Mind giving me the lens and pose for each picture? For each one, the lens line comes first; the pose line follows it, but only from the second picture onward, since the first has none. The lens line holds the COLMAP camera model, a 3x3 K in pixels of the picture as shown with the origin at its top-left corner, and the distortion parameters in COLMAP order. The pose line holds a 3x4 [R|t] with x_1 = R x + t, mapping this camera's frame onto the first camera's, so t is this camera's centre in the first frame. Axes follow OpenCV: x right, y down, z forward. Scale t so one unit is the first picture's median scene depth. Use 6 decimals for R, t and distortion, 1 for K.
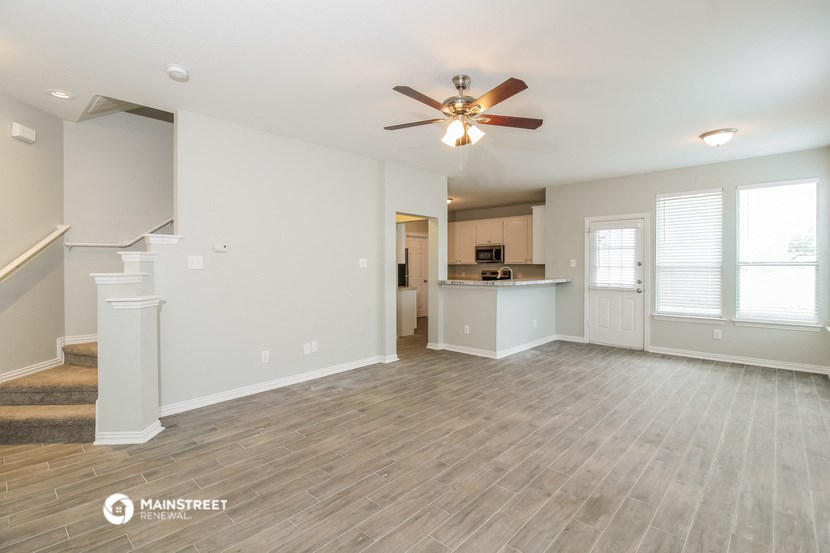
lens RADIAL K [[382.3, 0, 415.6], [0, 382.3, 270.8], [0, 0, 1]] dist [0.005533, -0.000925]
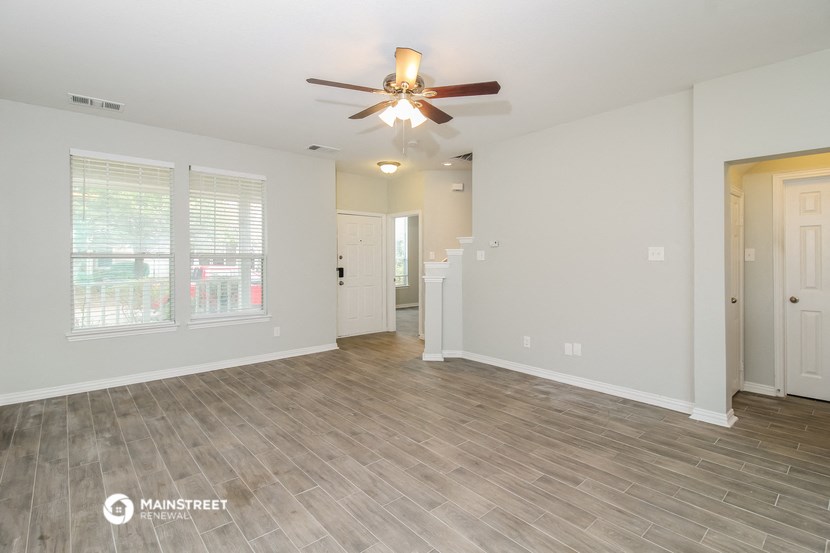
lens RADIAL K [[382.3, 0, 406.9], [0, 382.3, 259.7], [0, 0, 1]] dist [0.005533, -0.000925]
pose [[-0.082910, 0.005832, -0.996540, 0.861578], [-0.013744, 0.999881, 0.006995, -0.013747], [0.996462, 0.014277, -0.082820, 0.904371]]
